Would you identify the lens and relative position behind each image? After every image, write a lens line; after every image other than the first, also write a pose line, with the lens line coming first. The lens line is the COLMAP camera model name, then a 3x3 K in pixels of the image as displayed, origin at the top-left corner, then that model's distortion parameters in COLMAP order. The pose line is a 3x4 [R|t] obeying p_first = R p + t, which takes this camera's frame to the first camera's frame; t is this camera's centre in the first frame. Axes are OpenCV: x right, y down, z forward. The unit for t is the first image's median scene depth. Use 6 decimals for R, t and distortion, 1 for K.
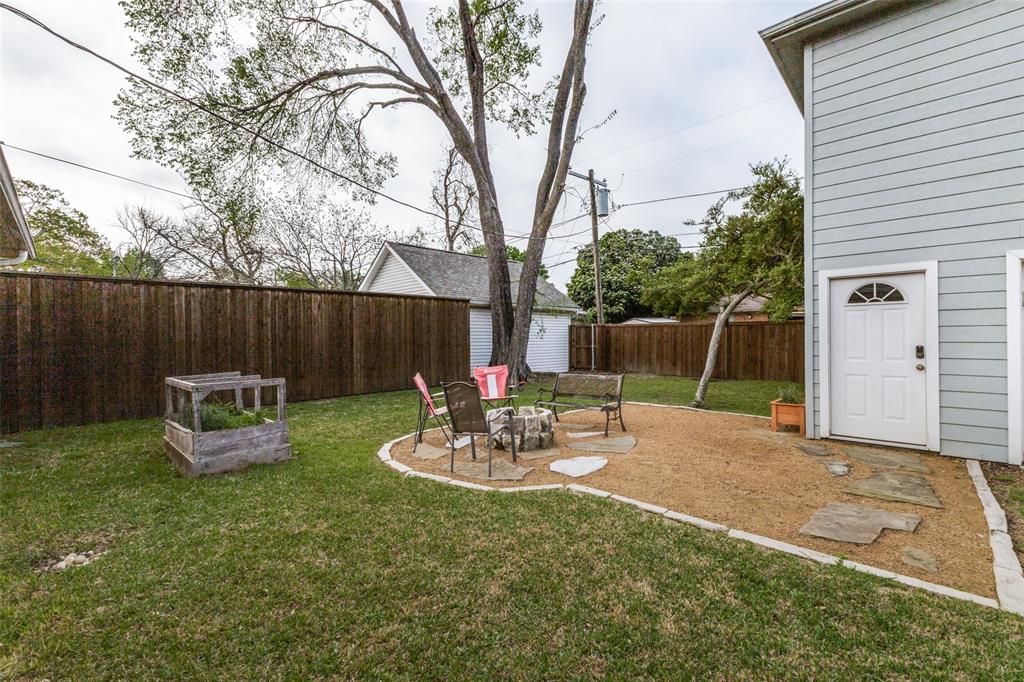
lens RADIAL K [[444.6, 0, 512.0], [0, 444.6, 339.1], [0, 0, 1]] dist [0.000956, 0.000441]
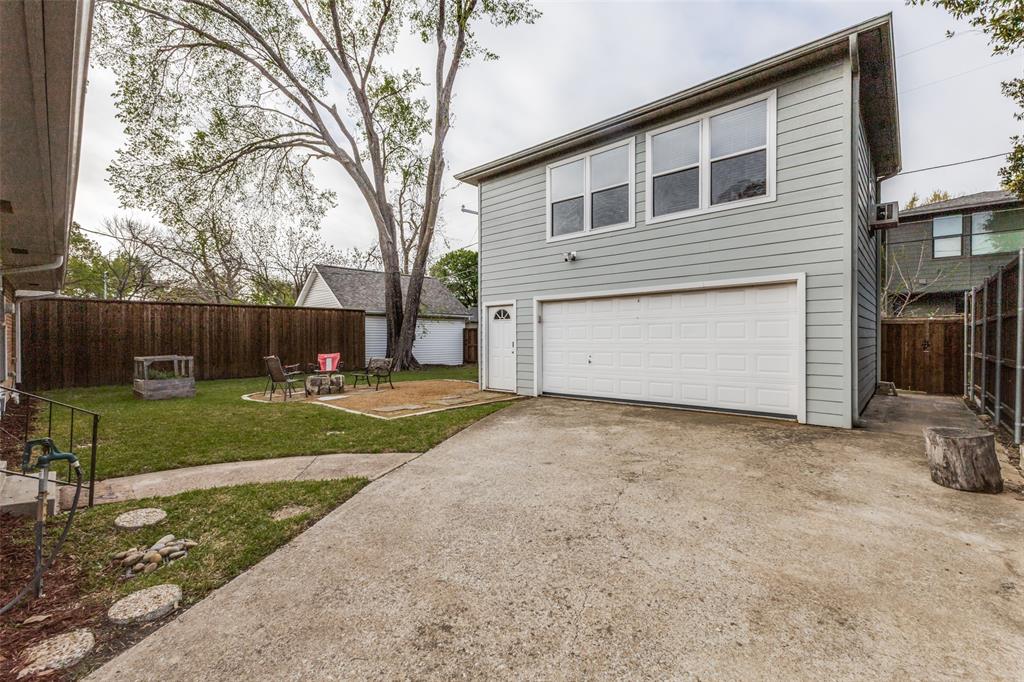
lens RADIAL K [[444.6, 0, 510.0], [0, 444.6, 335.8], [0, 0, 1]] dist [0.000956, 0.000441]
pose [[0.999921, 0.003691, 0.012007, 0.316418], [-0.003574, 0.999946, -0.009733, 0.003594], [-0.012042, 0.009689, 0.999881, -0.362264]]
